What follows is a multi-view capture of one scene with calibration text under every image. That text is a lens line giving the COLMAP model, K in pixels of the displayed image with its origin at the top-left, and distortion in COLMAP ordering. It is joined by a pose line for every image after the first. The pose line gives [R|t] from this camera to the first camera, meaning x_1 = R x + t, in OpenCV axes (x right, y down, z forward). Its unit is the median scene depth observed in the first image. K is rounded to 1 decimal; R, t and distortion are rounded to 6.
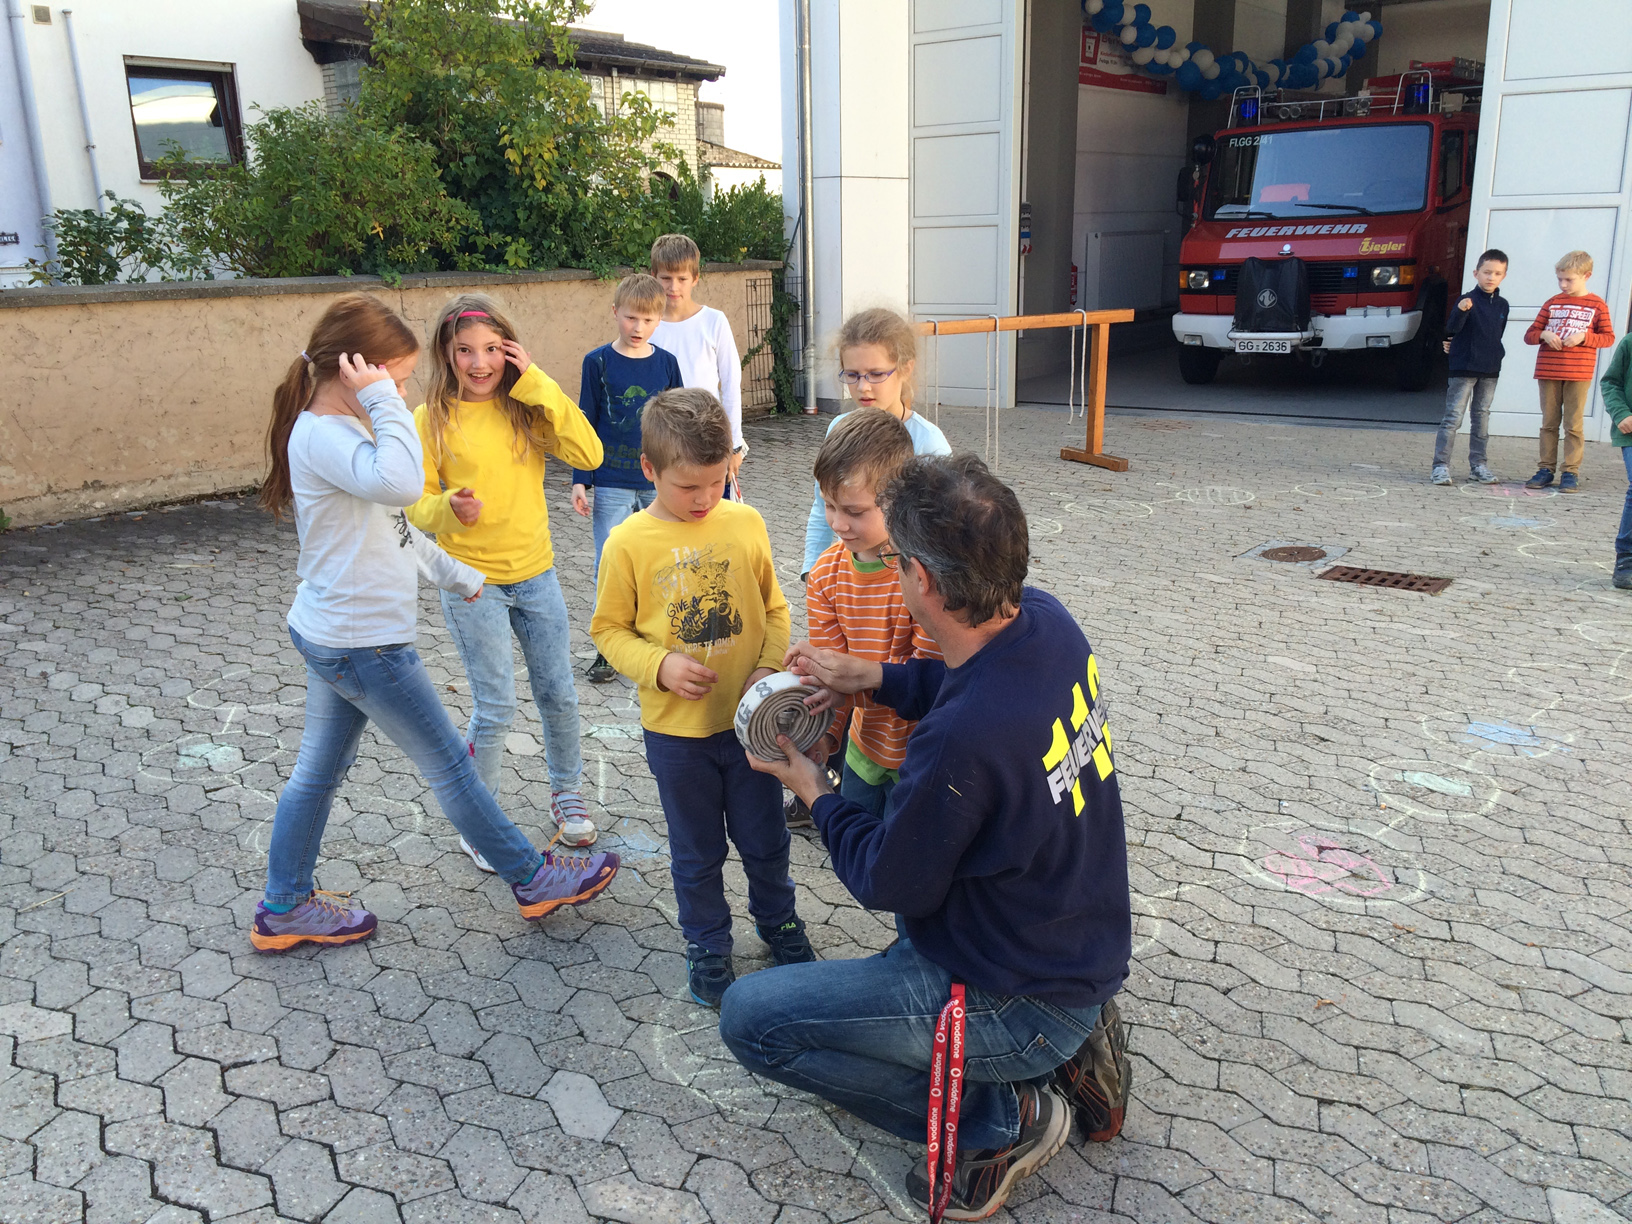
lens RADIAL K [[1343.3, 0, 817.5], [0, 1343.3, 600.7], [0, 0, 1]] dist [0.096807, -0.122661]
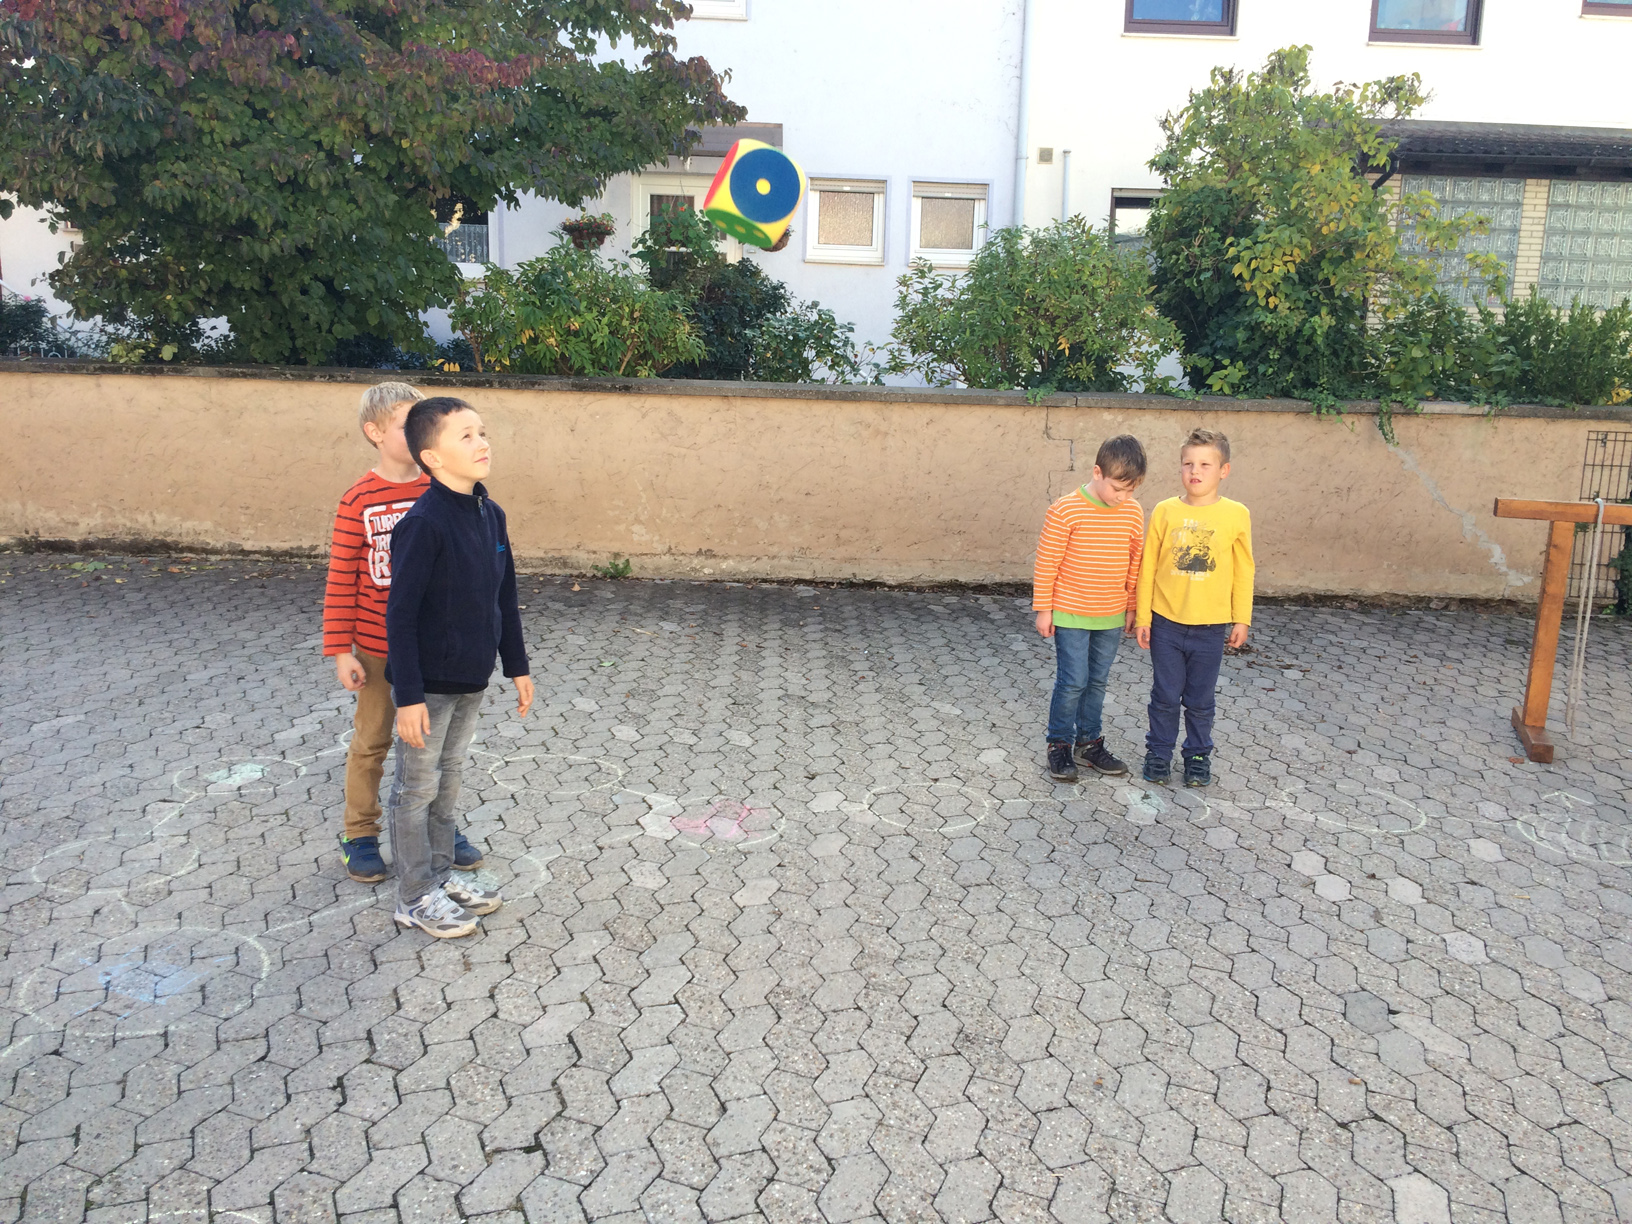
lens RADIAL K [[1331.2, 0, 805.5], [0, 1331.2, 632.5], [0, 0, 1]] dist [0.079604, -0.092459]
pose [[0.667177, 0.195037, -0.718912, 0.208578], [-0.242200, 0.969472, 0.038242, -0.051006], [0.704424, 0.148607, 0.694048, 0.182005]]
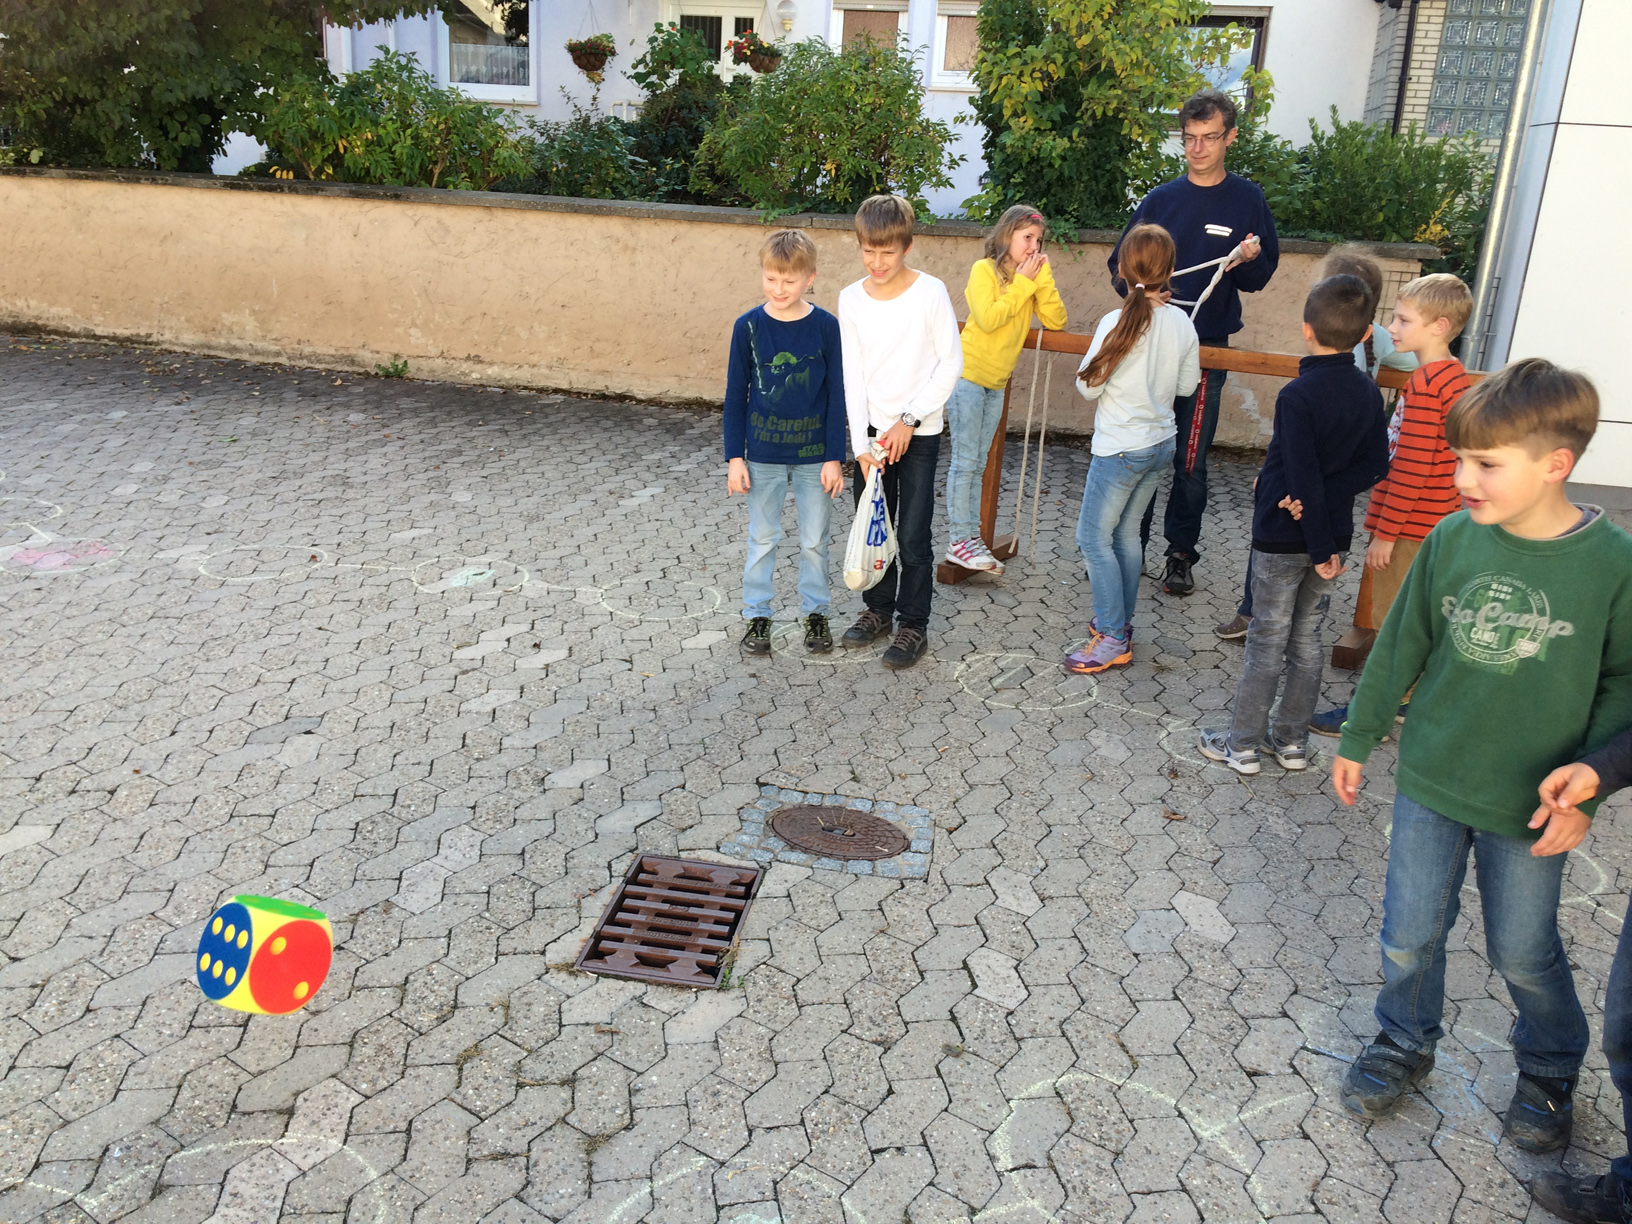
lens RADIAL K [[1343.3, 0, 817.5], [0, 1343.3, 600.7], [0, 0, 1]] dist [0.096807, -0.122661]
pose [[0.474405, 0.305025, -0.825772, 0.412478], [-0.291456, 0.939569, 0.179618, -0.114358], [0.830658, 0.155465, 0.534638, 0.392972]]
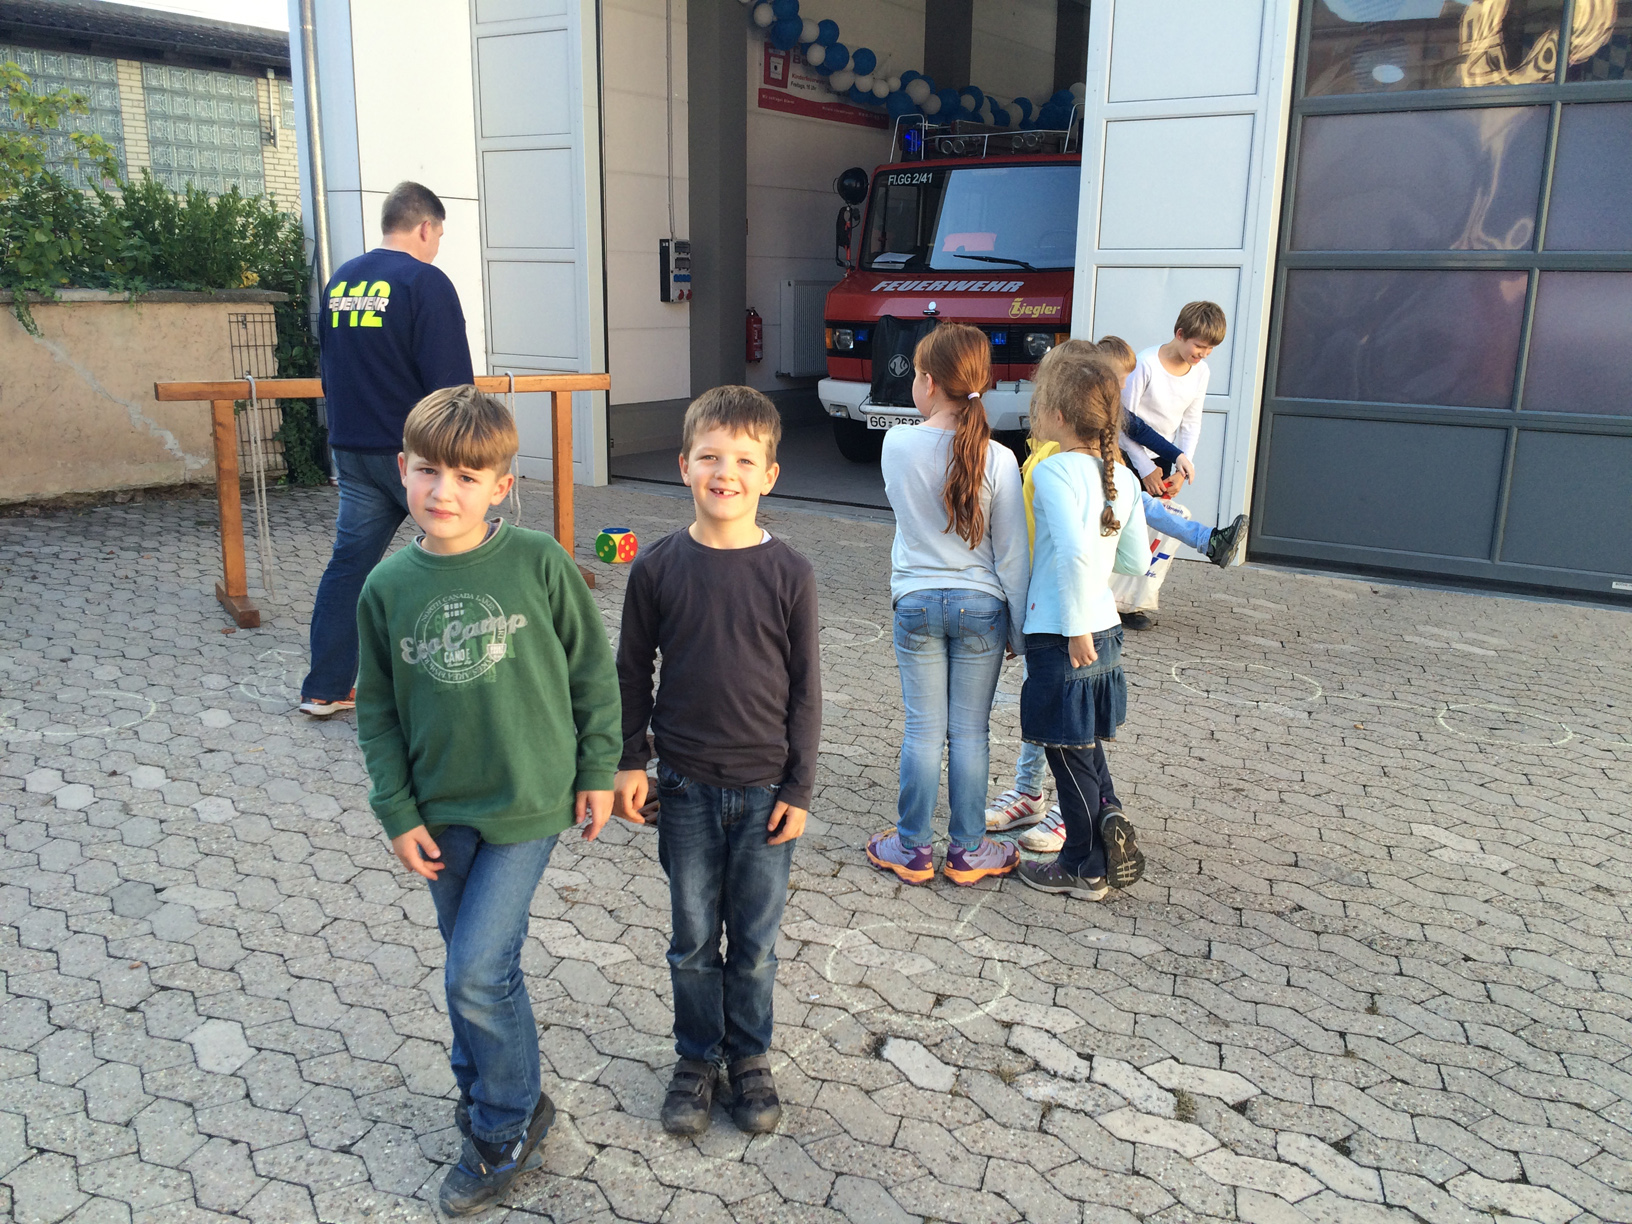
lens RADIAL K [[1385.8, 0, 797.3], [0, 1385.8, 602.4], [0, 0, 1]] dist [0.081992, -0.120451]
pose [[0.997639, 0.023905, 0.064380, 0.216839], [-0.021523, 0.999068, -0.037427, -0.045888], [-0.065215, 0.035953, 0.997223, 0.169265]]
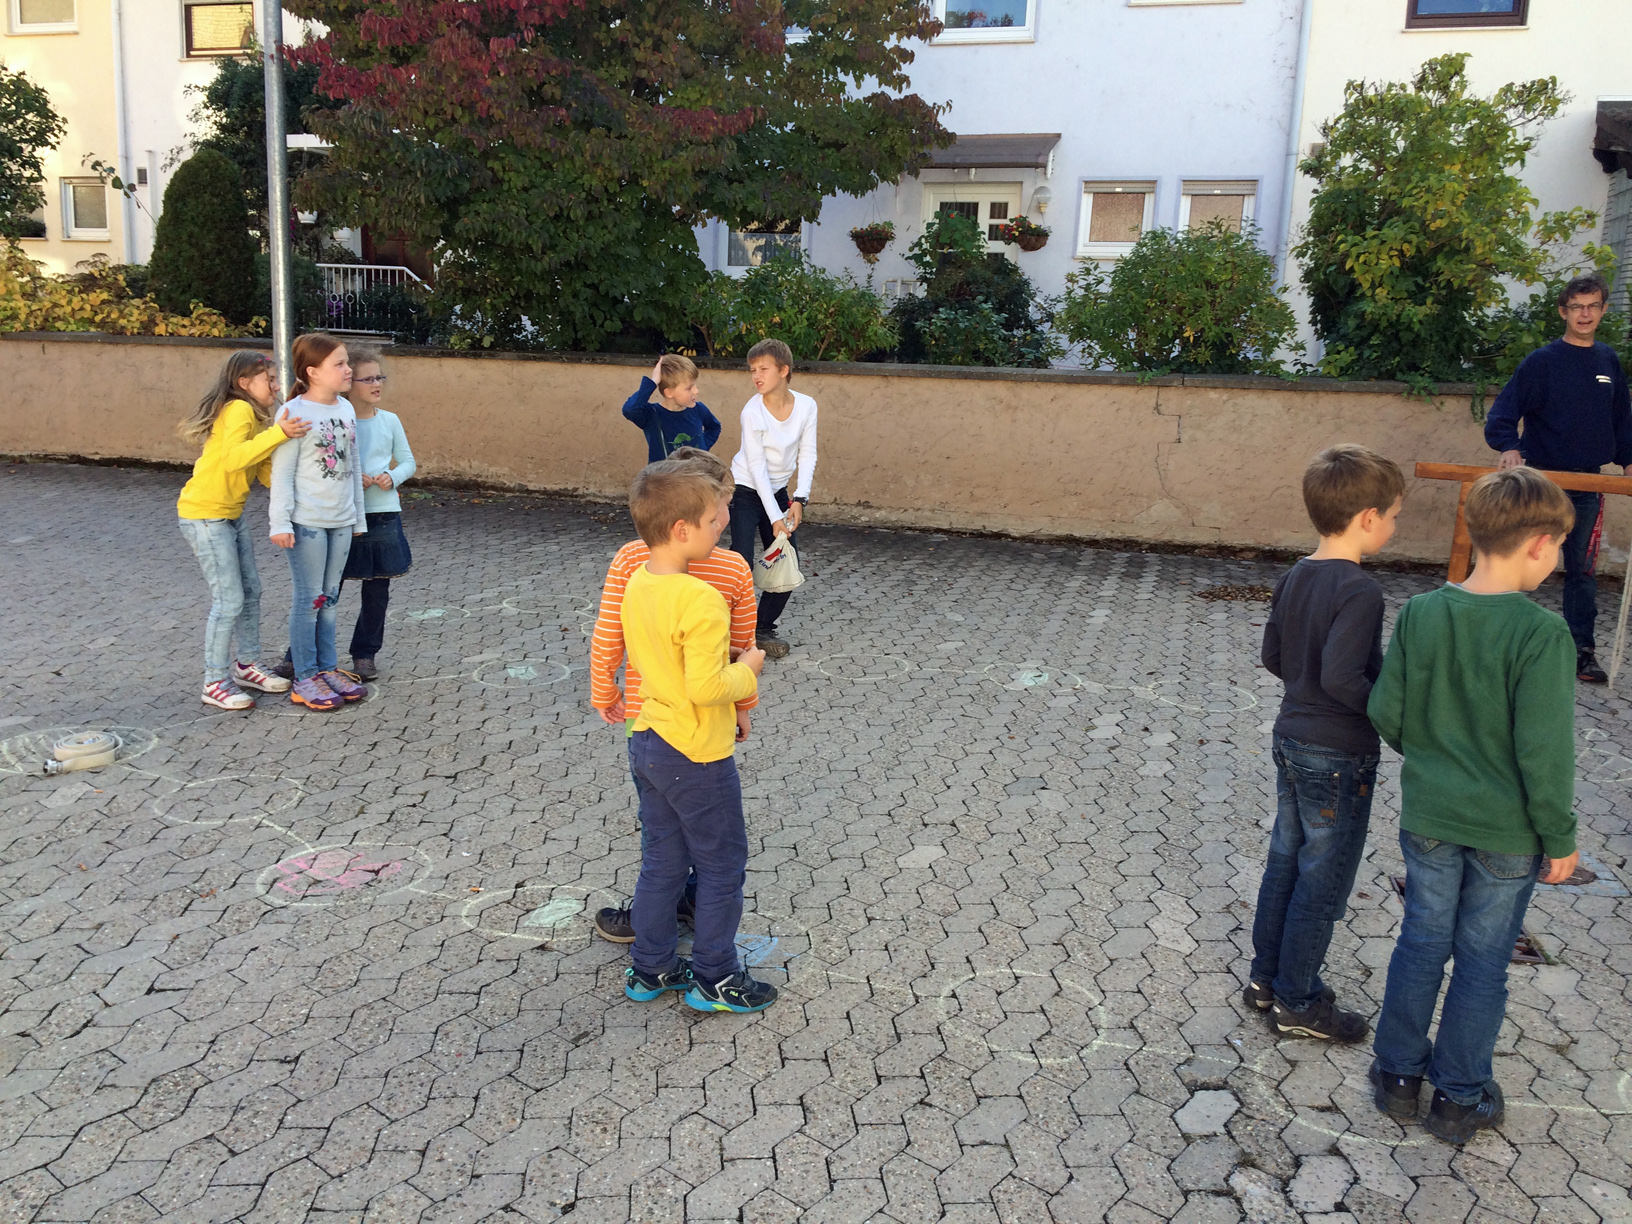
lens RADIAL K [[1343.3, 0, 817.5], [0, 1343.3, 600.7], [0, 0, 1]] dist [0.096807, -0.122661]
pose [[0.415901, 0.211771, -0.884409, 0.418672], [-0.279682, 0.955161, 0.097190, -0.067659], [0.865335, 0.206932, 0.456481, 0.216770]]
